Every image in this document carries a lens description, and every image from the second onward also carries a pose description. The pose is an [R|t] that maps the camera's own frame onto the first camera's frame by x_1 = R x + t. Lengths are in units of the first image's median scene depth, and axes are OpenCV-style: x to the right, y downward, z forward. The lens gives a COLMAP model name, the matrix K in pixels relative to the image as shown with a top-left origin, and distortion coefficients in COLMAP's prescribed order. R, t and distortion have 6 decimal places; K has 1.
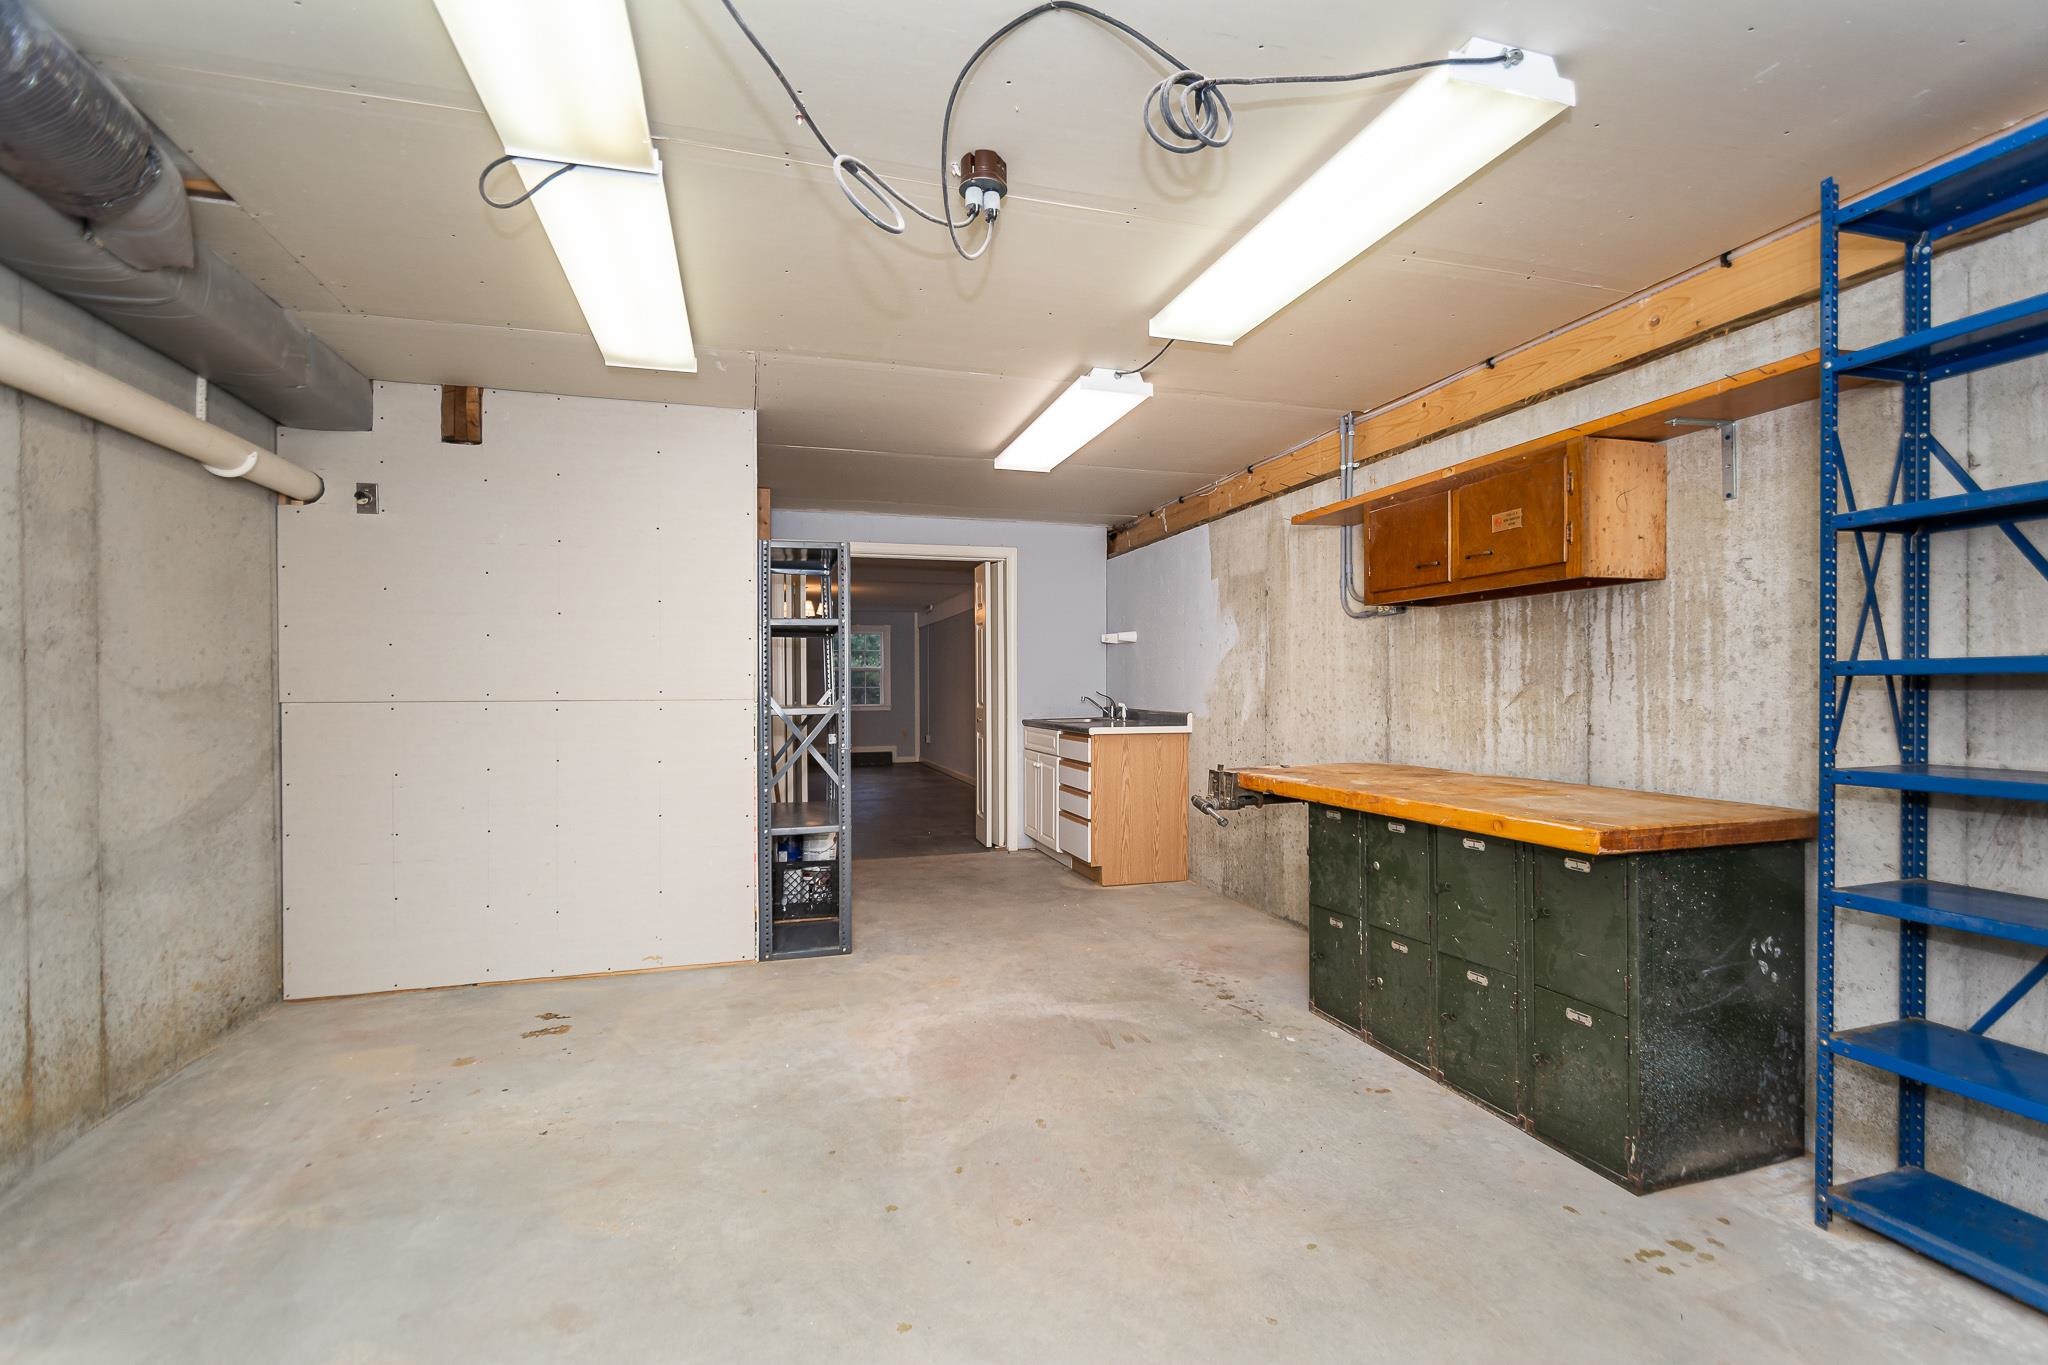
lens RADIAL K [[922.1, 0, 1021.4], [0, 922.1, 686.0], [0, 0, 1]] dist [0.009353, -0.001728]
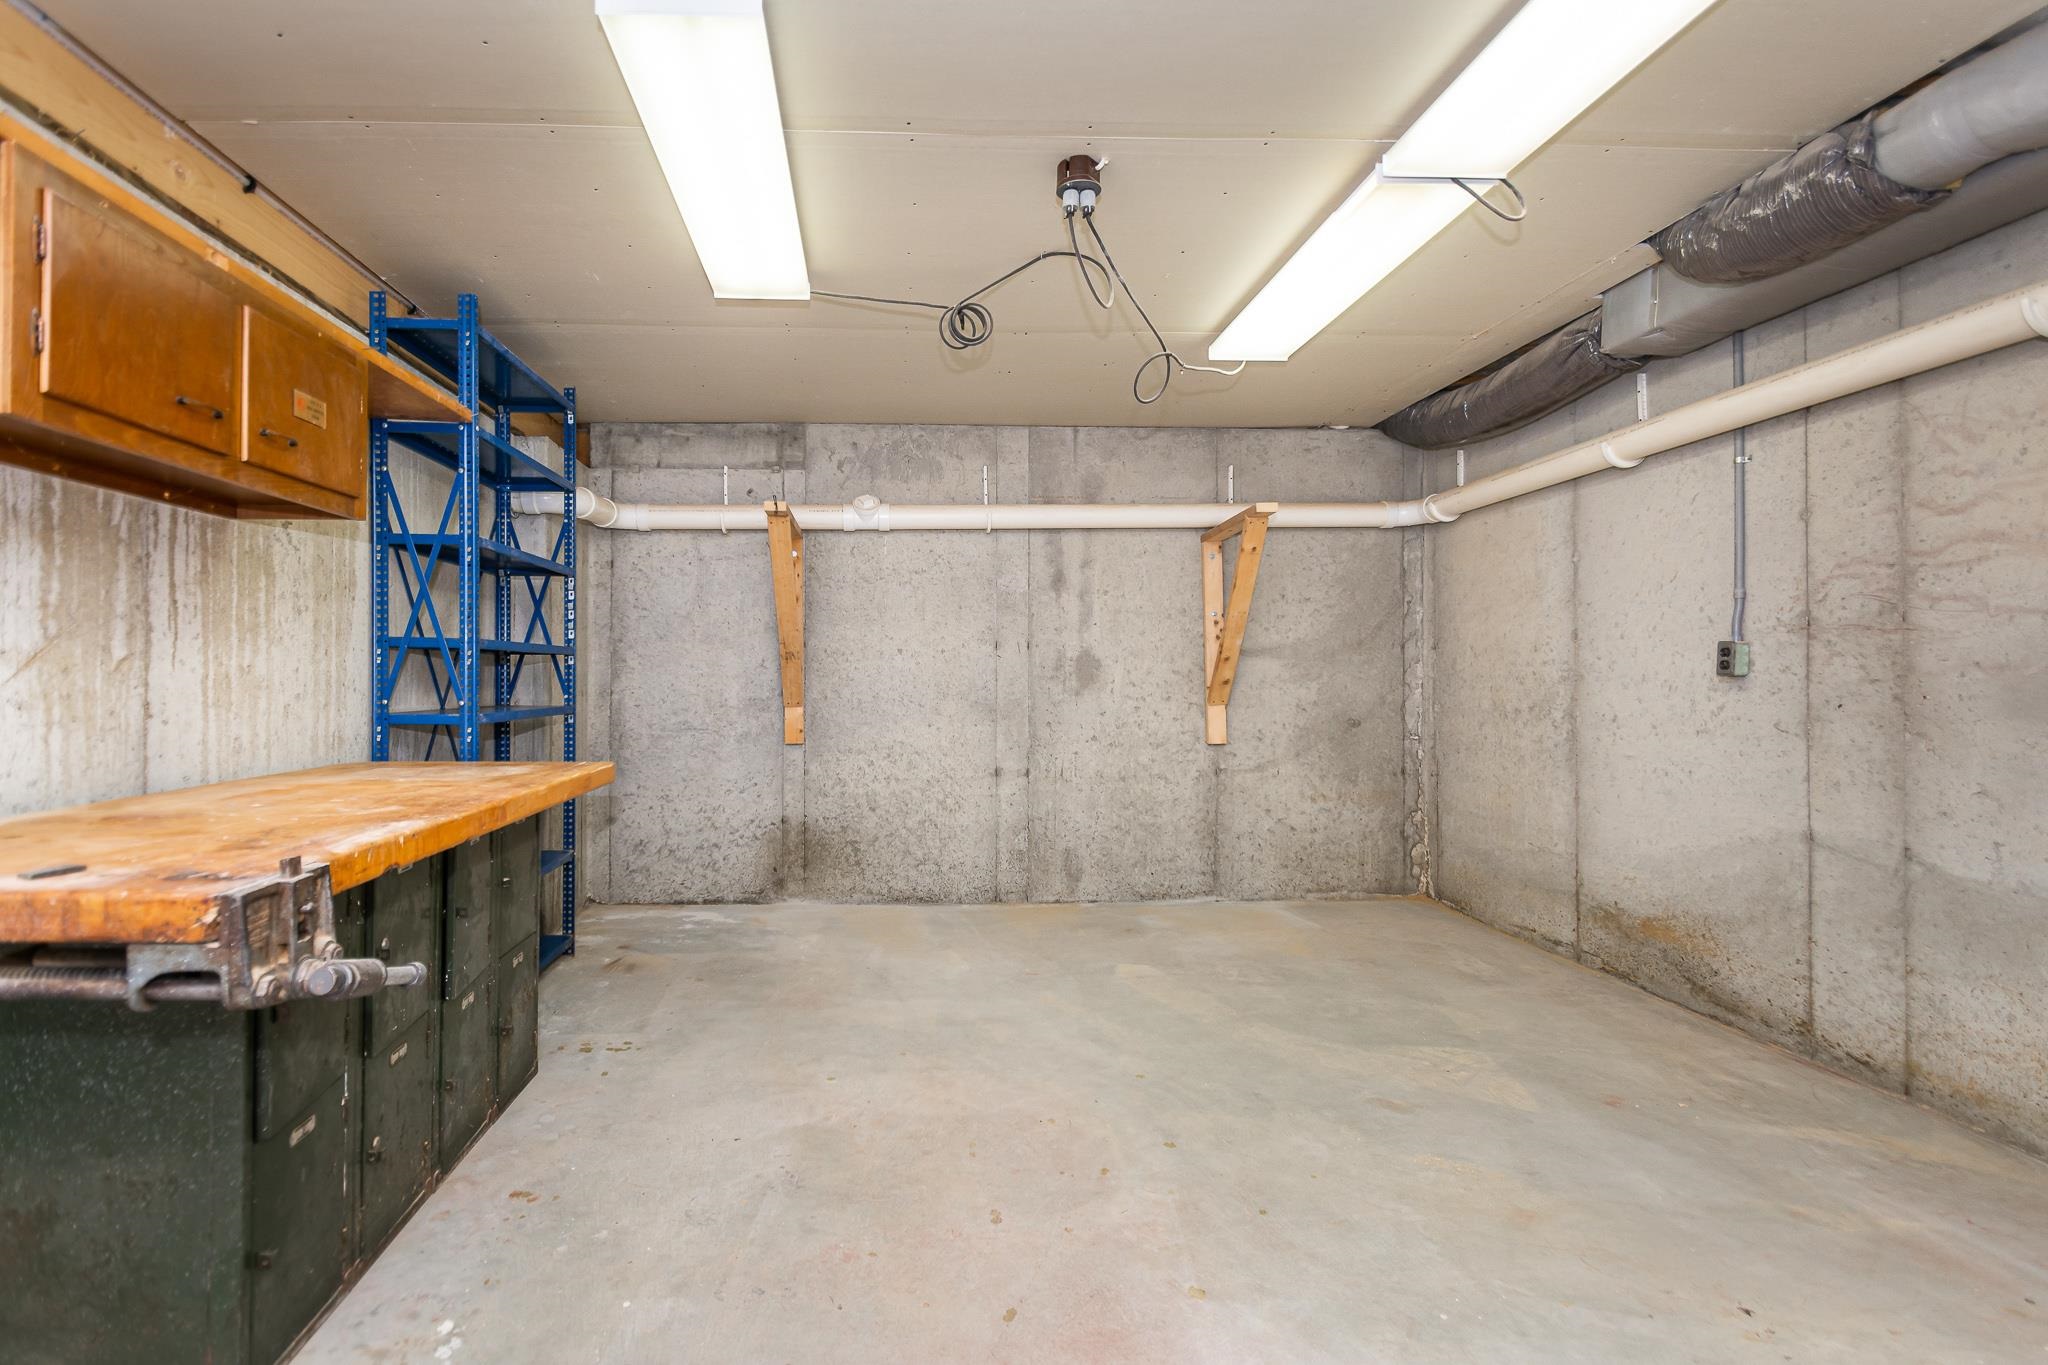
lens RADIAL K [[922.1, 0, 930.3], [0, 922.1, 676.1], [0, 0, 1]] dist [0.009353, -0.001728]
pose [[-0.968836, 0.004478, 0.247661, -0.107623], [0.003578, 0.999985, -0.004082, 0.029078], [-0.247675, -0.003068, -0.968838, 1.609618]]
